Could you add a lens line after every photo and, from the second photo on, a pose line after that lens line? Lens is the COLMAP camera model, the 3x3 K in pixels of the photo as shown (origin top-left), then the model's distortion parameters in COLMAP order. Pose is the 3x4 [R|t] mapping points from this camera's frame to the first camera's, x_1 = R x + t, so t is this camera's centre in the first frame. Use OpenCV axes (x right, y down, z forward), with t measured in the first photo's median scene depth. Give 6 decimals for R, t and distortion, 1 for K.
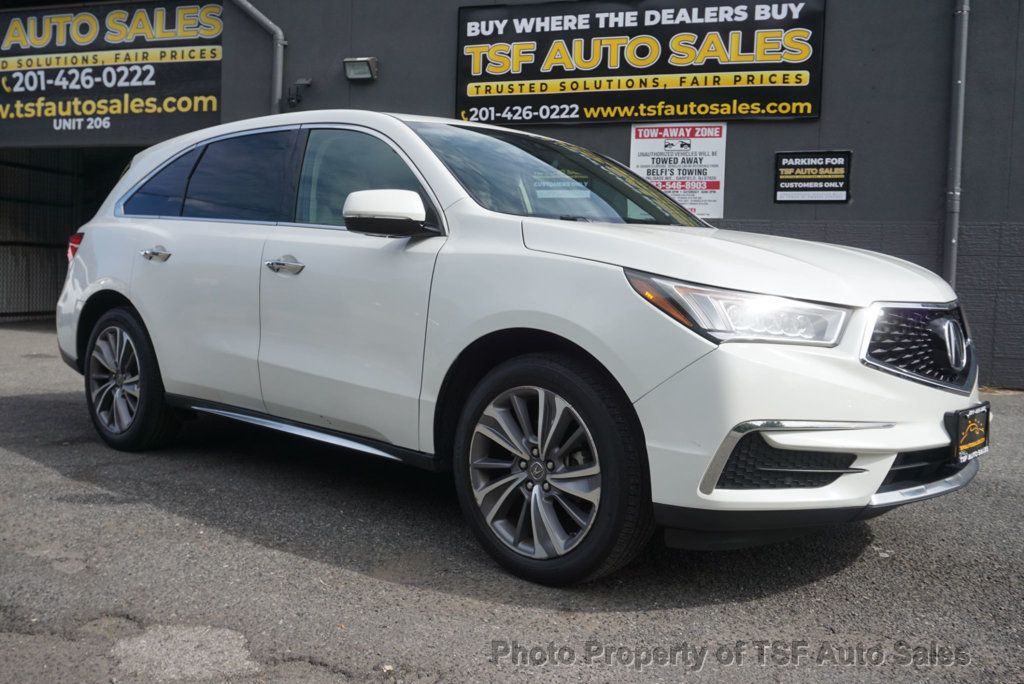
lens RADIAL K [[984.9, 0, 502.7], [0, 984.9, 338.2], [0, 0, 1]] dist [-0.007845, 0.000000]
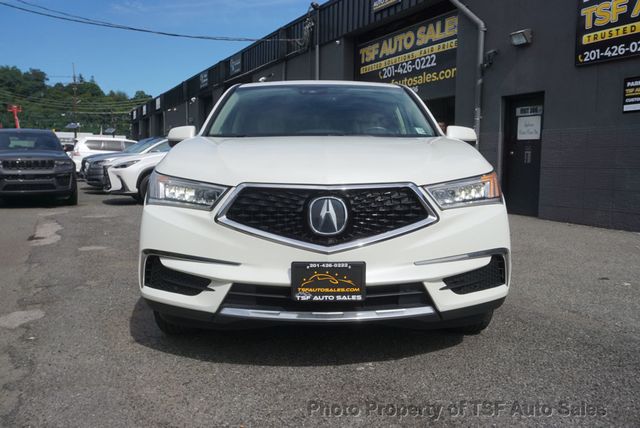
lens RADIAL K [[587.1, 0, 320.9], [0, 587.1, 215.4], [0, 0, 1]] dist [-0.006968, 0.000000]
pose [[0.668786, 0.046410, -0.742005, 0.358632], [-0.039520, 0.998858, 0.026855, -0.005282], [0.742404, 0.011364, 0.669856, 0.152110]]
